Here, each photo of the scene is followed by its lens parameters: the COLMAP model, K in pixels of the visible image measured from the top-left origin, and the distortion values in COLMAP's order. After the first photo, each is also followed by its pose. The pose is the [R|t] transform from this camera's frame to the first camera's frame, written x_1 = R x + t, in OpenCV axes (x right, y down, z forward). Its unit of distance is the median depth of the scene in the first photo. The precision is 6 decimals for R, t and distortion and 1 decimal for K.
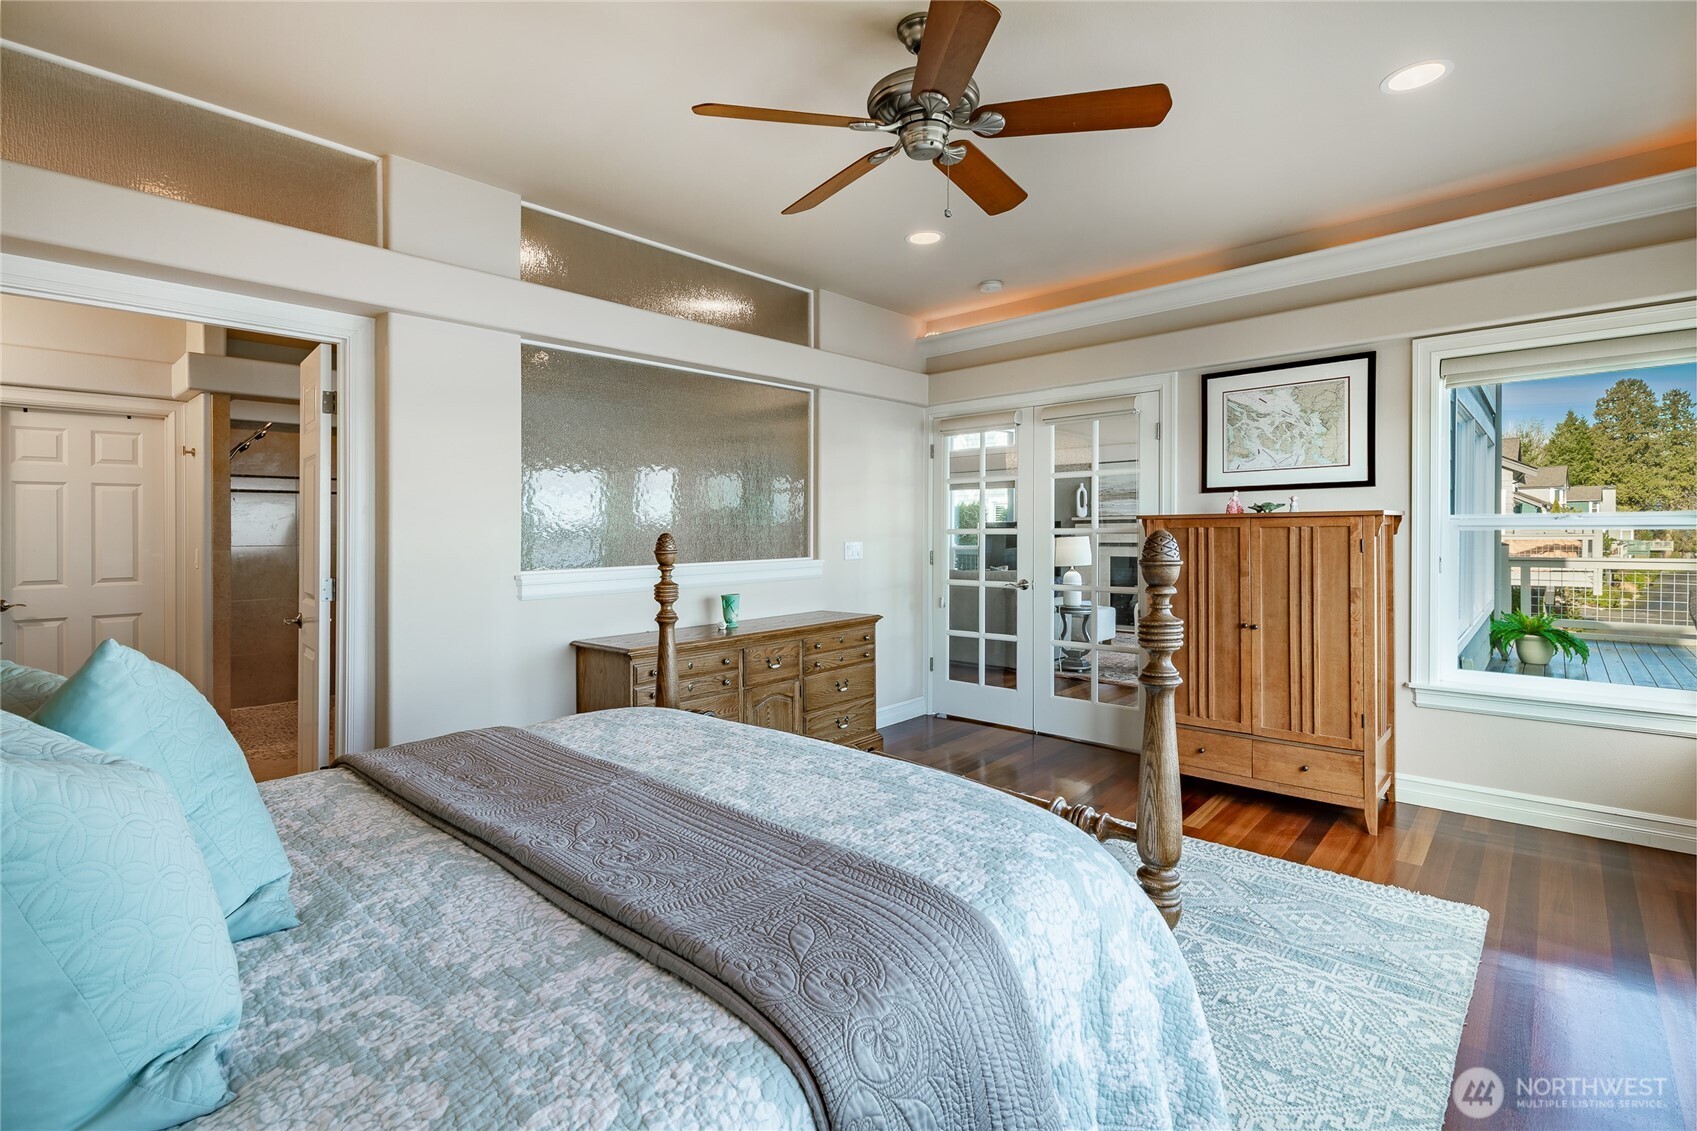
lens RADIAL K [[778.7, 0, 849.8], [0, 778.7, 527.2], [0, 0, 1]] dist [0.000646, 0.000041]
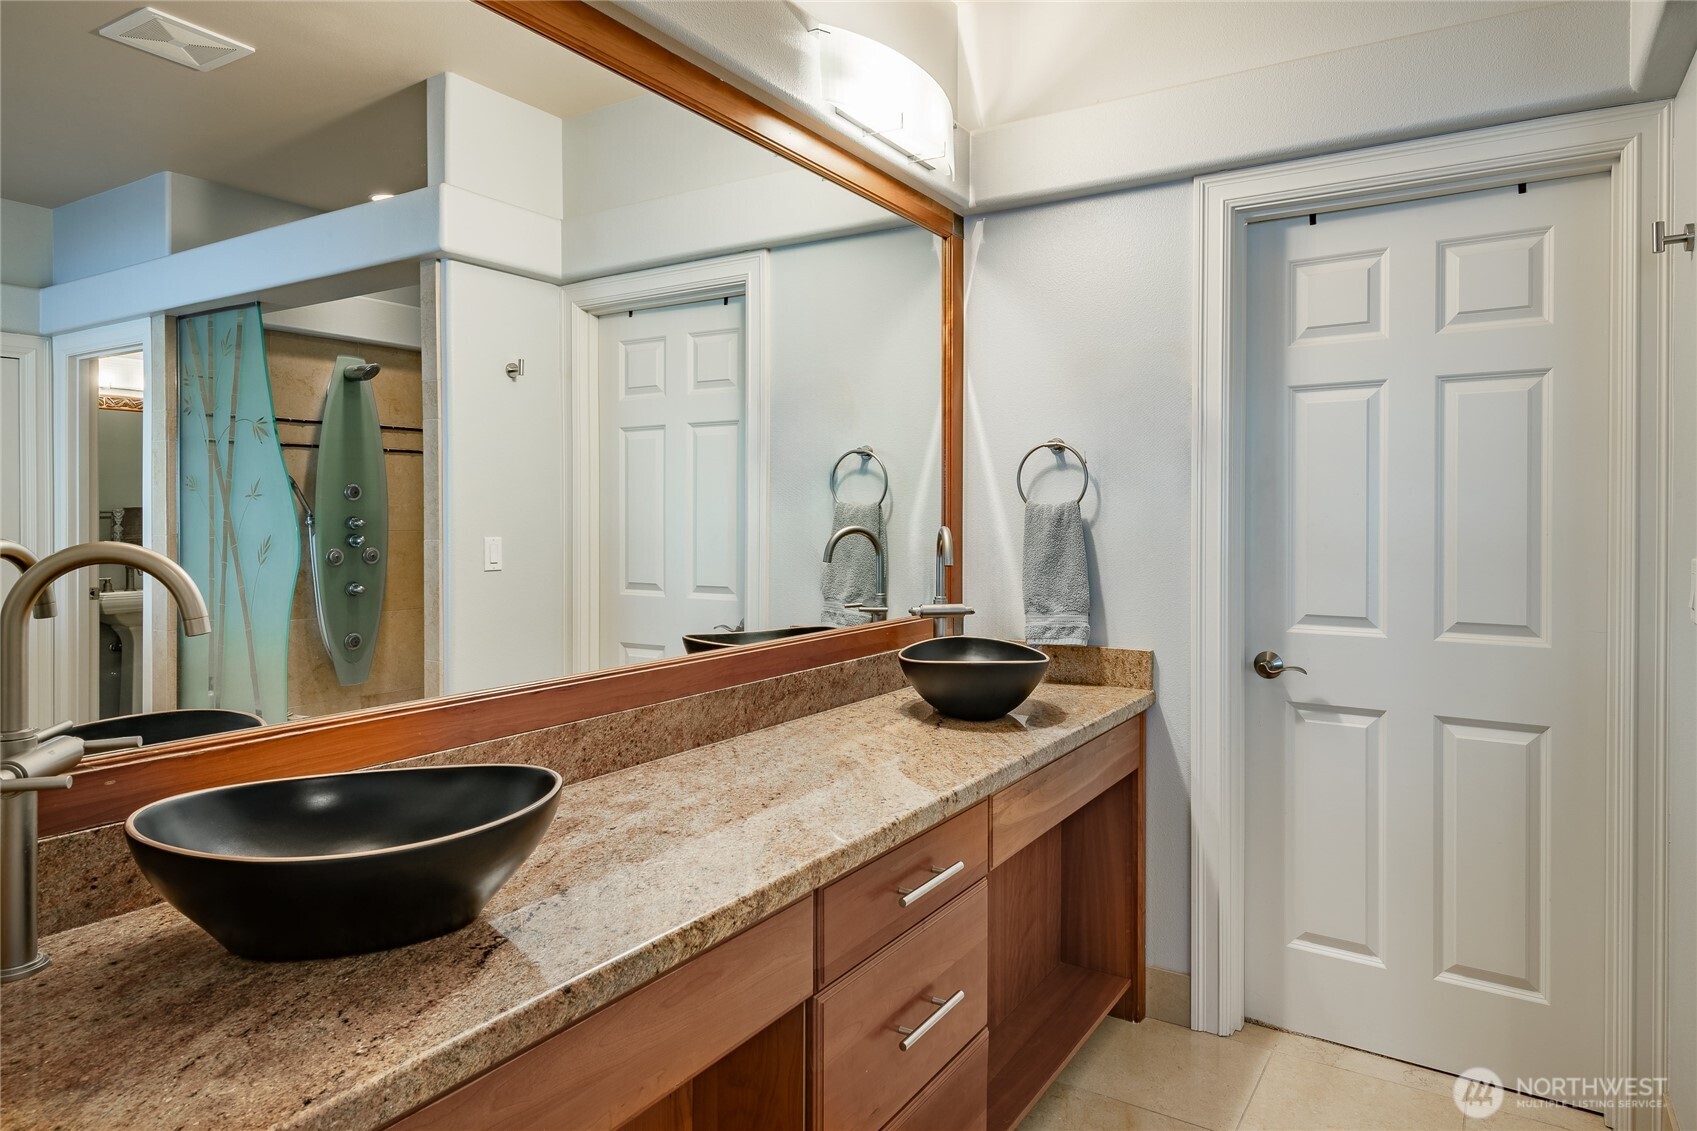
lens RADIAL K [[1031.3, 0, 849.0], [0, 1031.3, 508.6], [0, 0, 1]] dist [-0.002174, -0.001392]
pose [[0.168497, 0.006808, -0.985679, -0.511398], [-0.001286, 0.999977, 0.006687, 0.006951], [0.985701, 0.000141, 0.168502, 0.621051]]
